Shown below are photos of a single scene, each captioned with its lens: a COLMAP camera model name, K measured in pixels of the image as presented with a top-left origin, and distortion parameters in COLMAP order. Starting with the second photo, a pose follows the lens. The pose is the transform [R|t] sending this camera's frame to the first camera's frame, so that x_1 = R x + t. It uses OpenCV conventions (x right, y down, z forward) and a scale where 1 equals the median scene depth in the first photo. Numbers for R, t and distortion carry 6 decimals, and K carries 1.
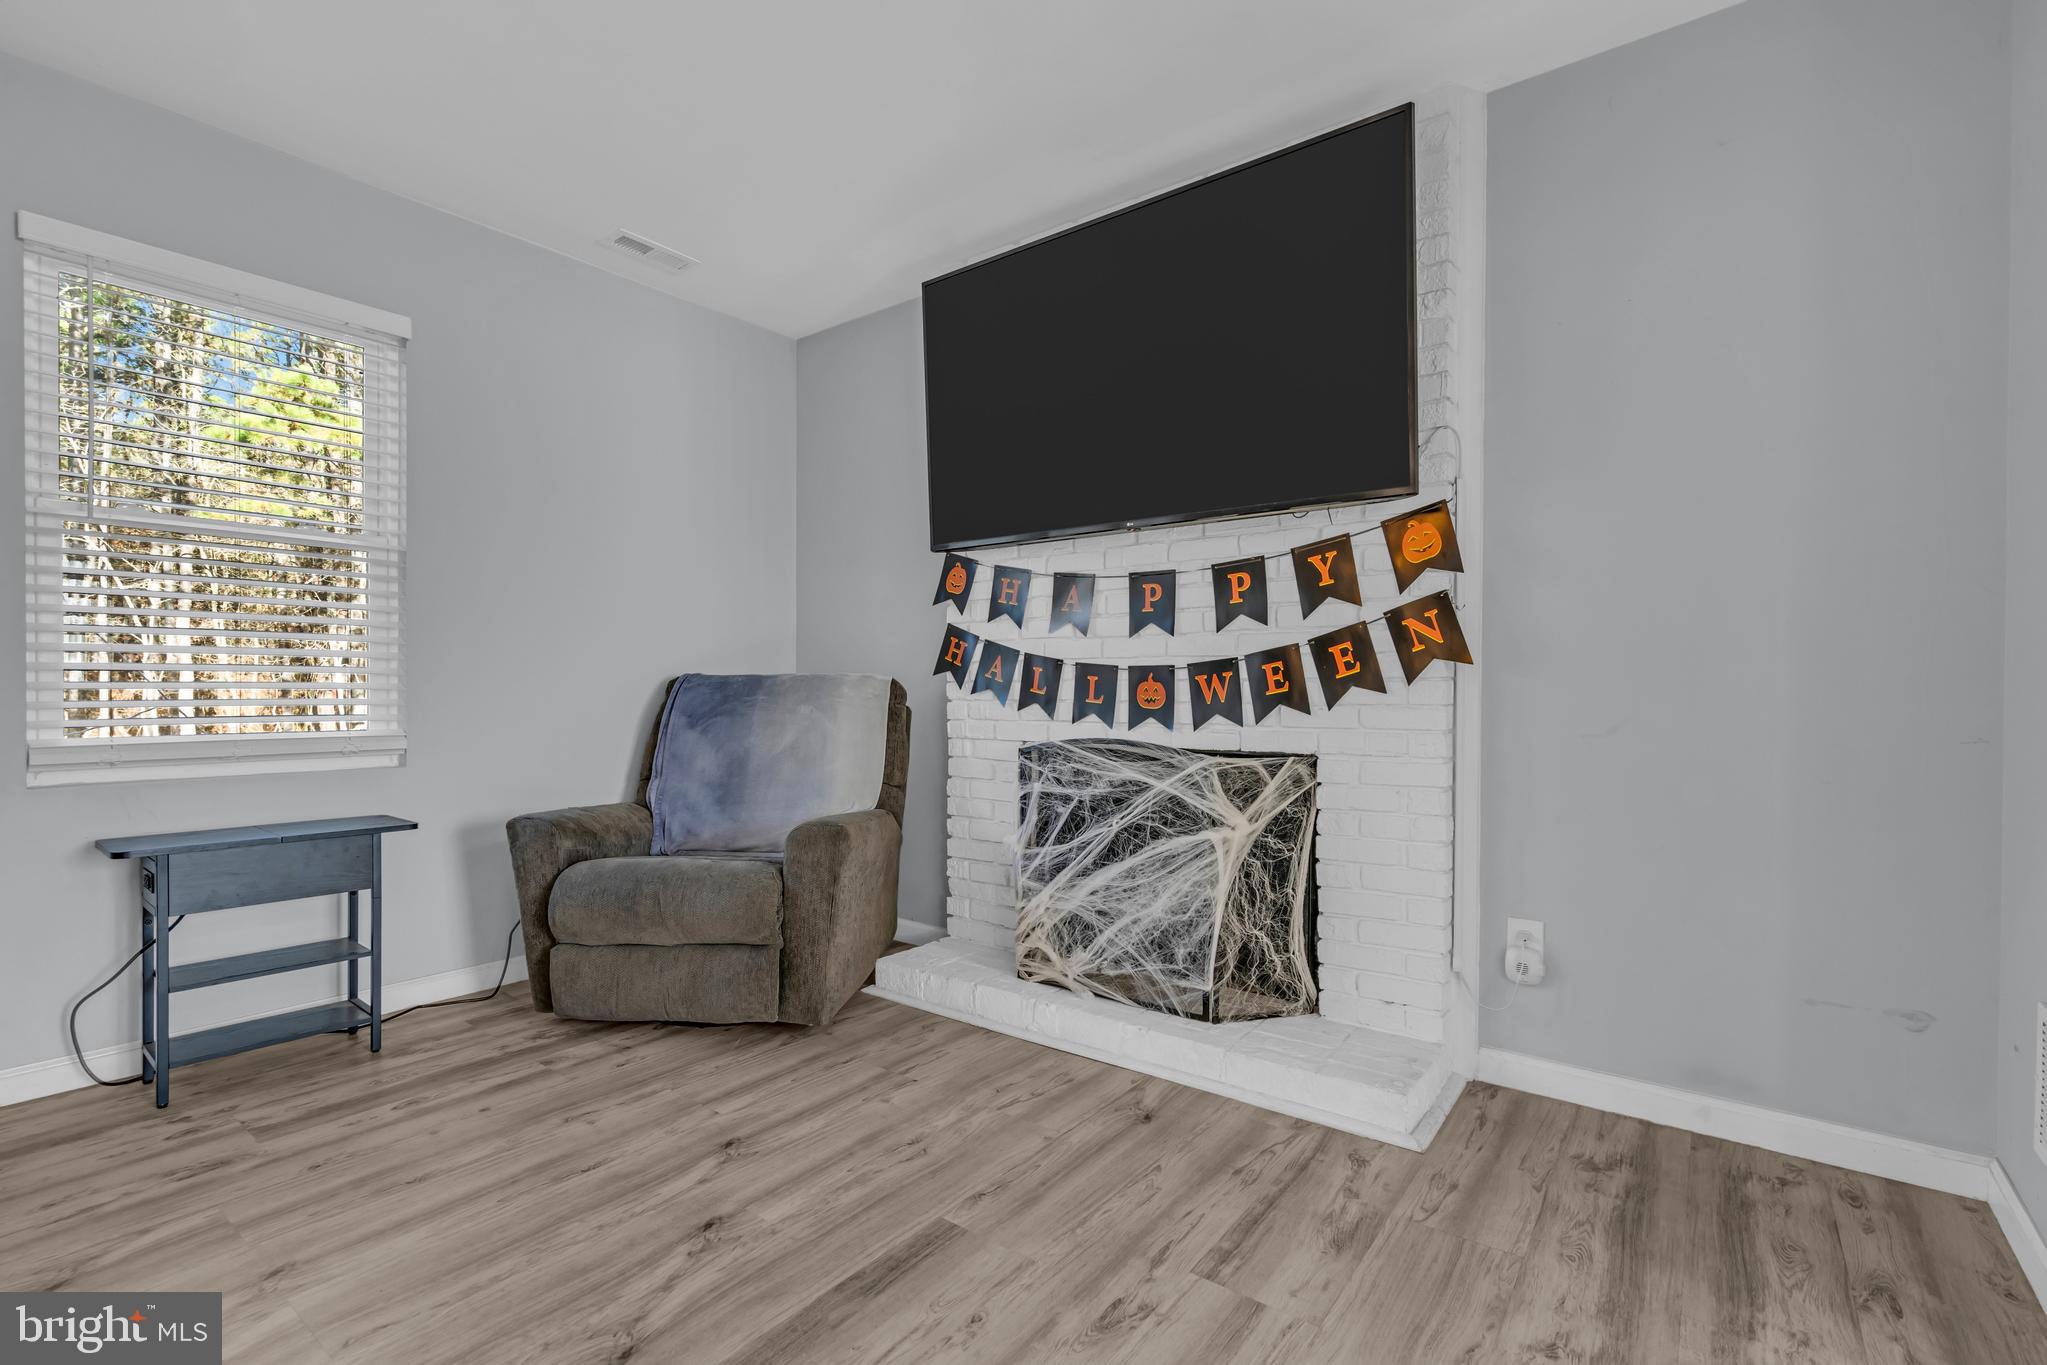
lens RADIAL K [[922.3, 0, 1021.0], [0, 922.3, 692.9], [0, 0, 1]] dist [-0.002965, 0.000904]
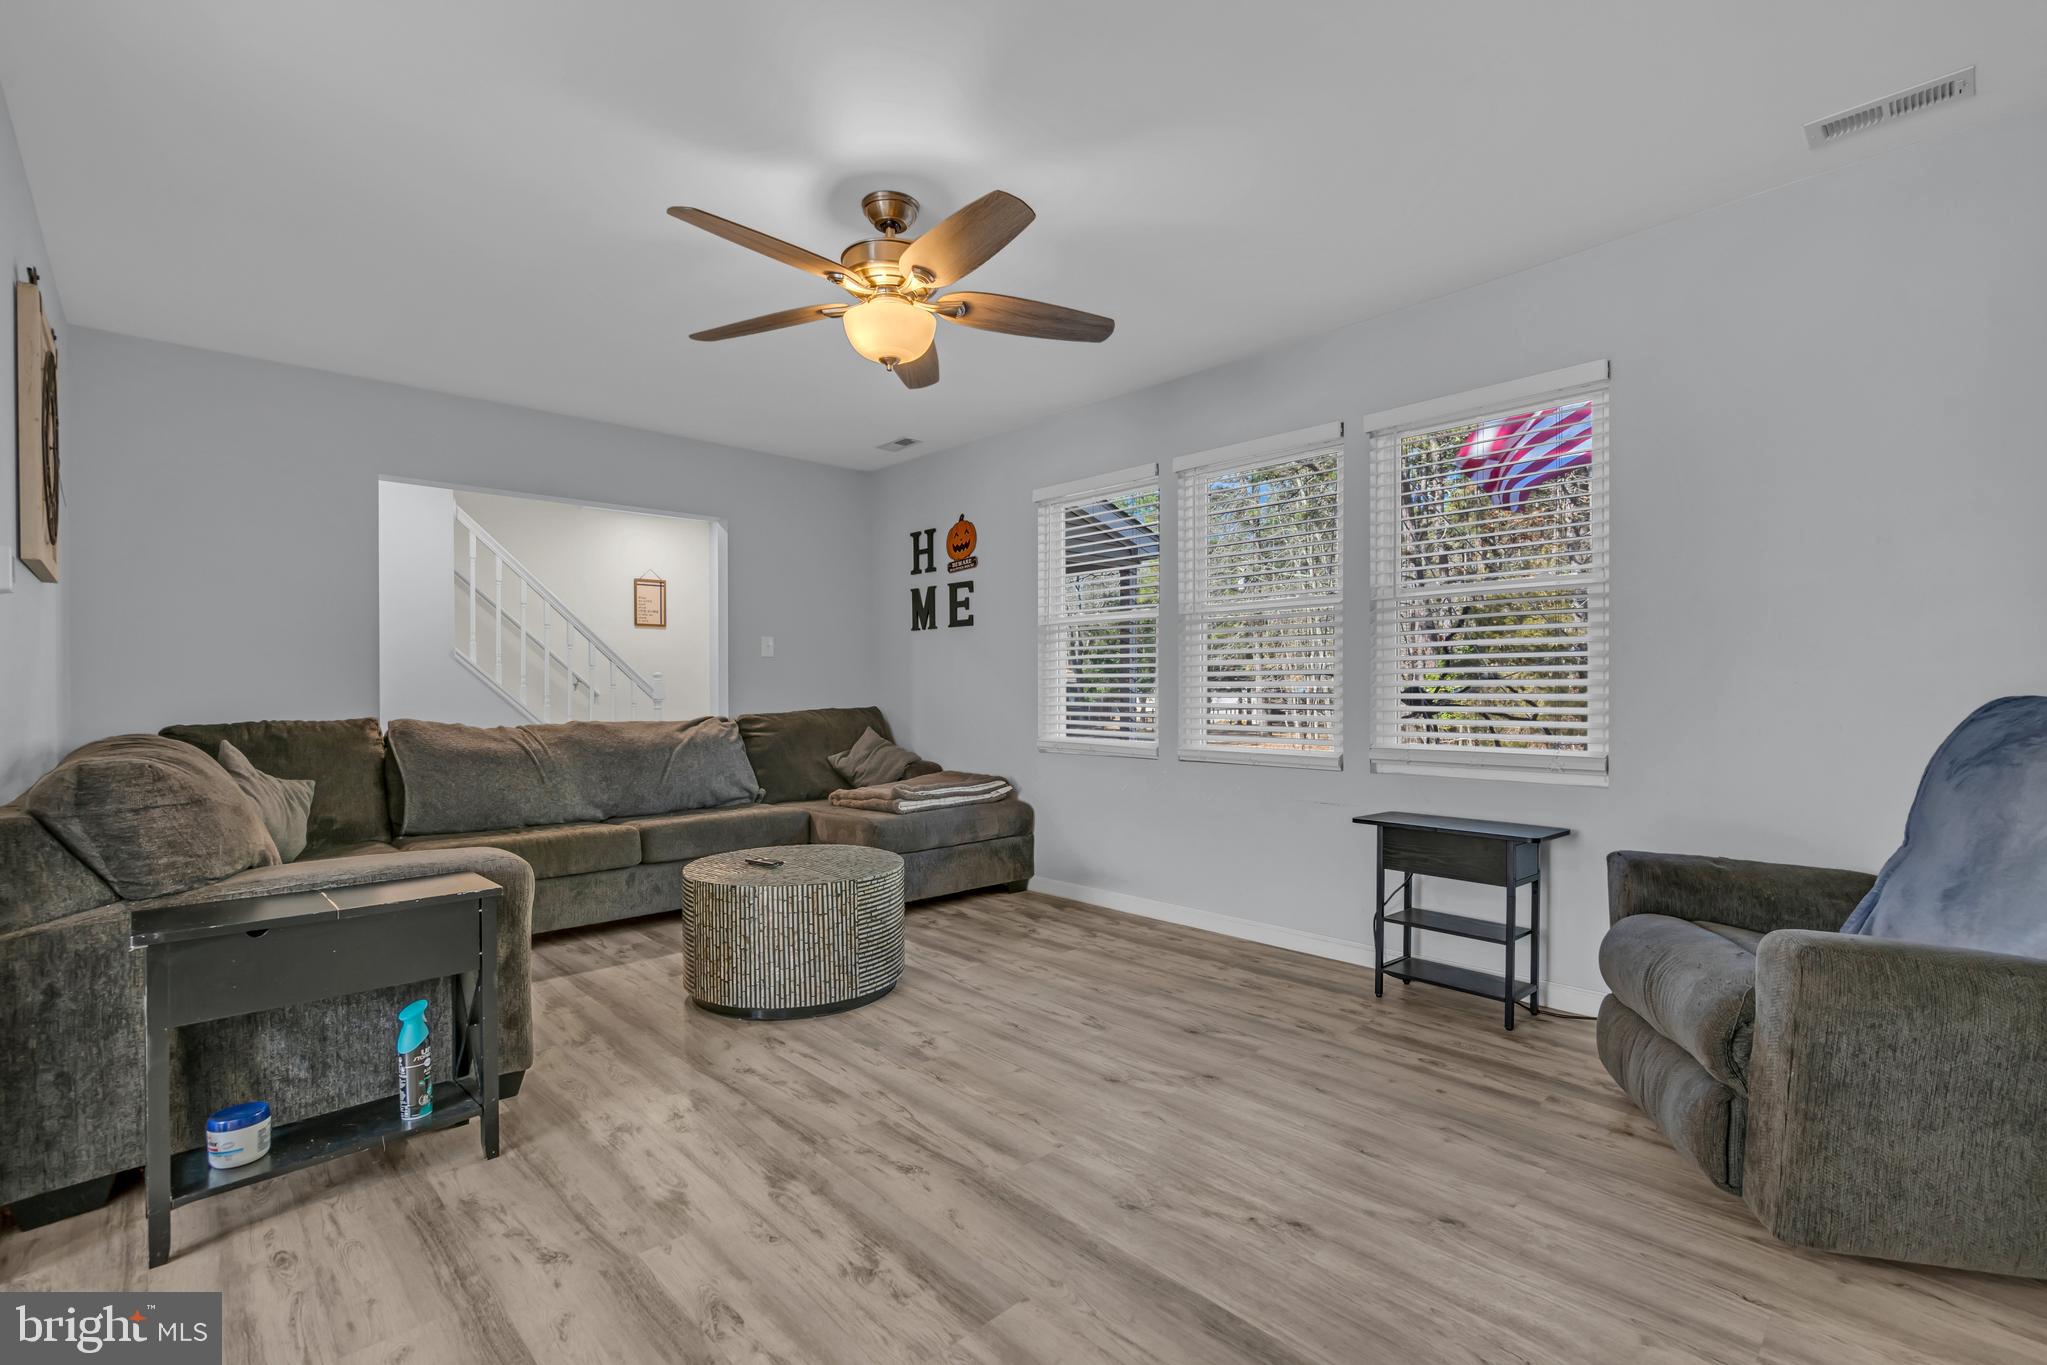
lens RADIAL K [[922.3, 0, 1023.5], [0, 922.3, 689.4], [0, 0, 1]] dist [-0.002965, 0.000904]
pose [[-0.156845, -0.003781, -0.987616, 0.507366], [-0.004553, 0.999985, -0.003105, -0.026911], [0.987613, 0.004009, -0.156860, 0.557876]]
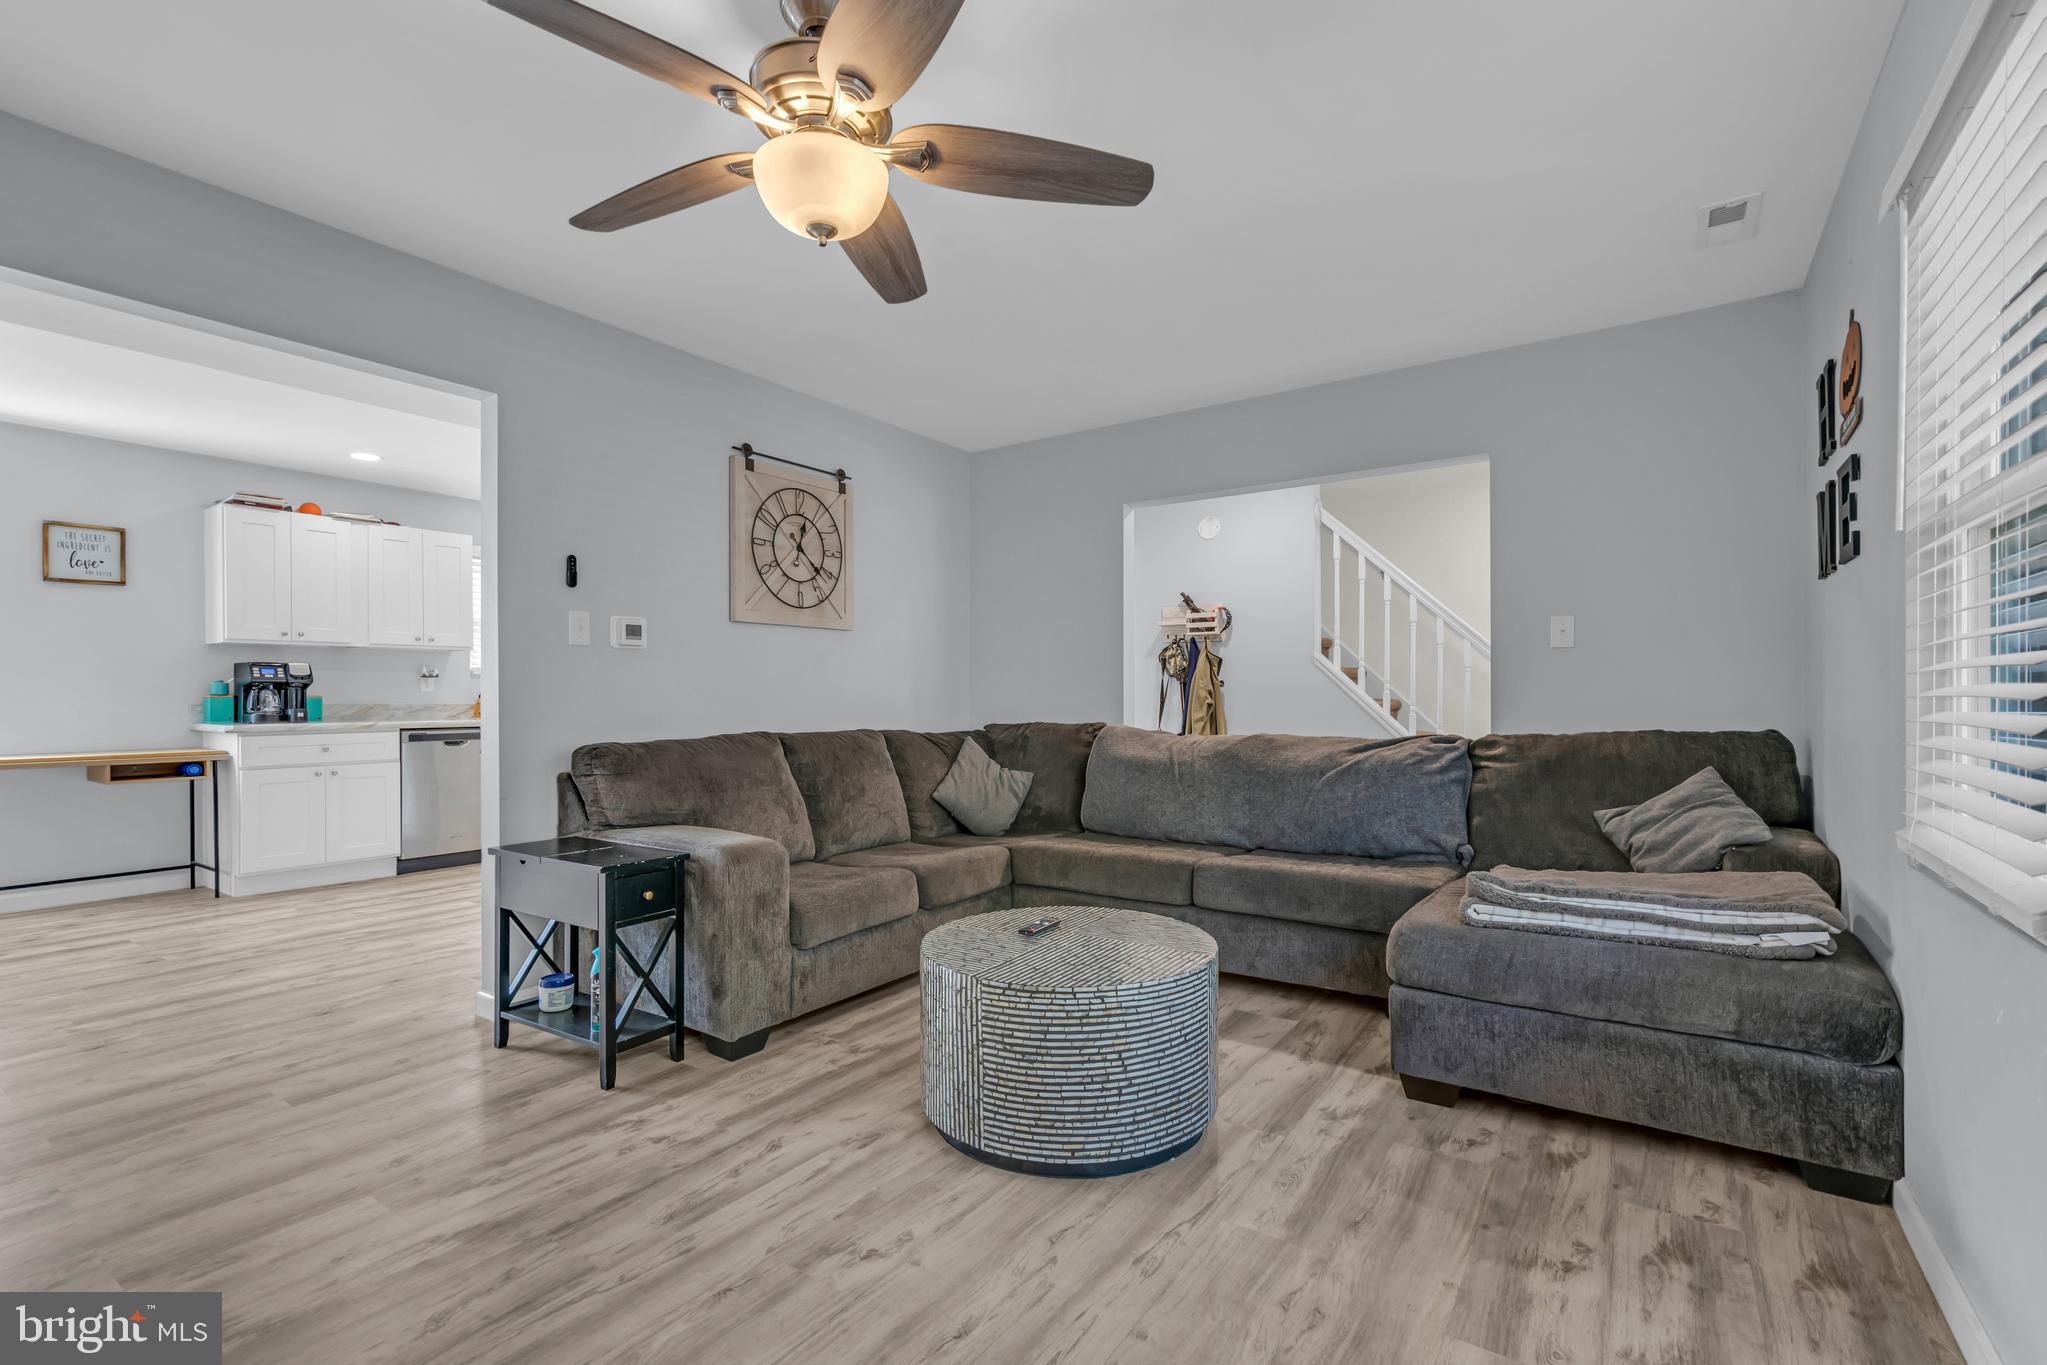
lens RADIAL K [[922.3, 0, 1019.2], [0, 922.3, 689.3], [0, 0, 1]] dist [-0.002965, 0.000904]
pose [[-0.998513, -0.001086, -0.054506, -0.611802], [-0.001079, 0.999999, -0.000154, -0.041638], [0.054506, -0.000095, -0.998513, 0.976994]]
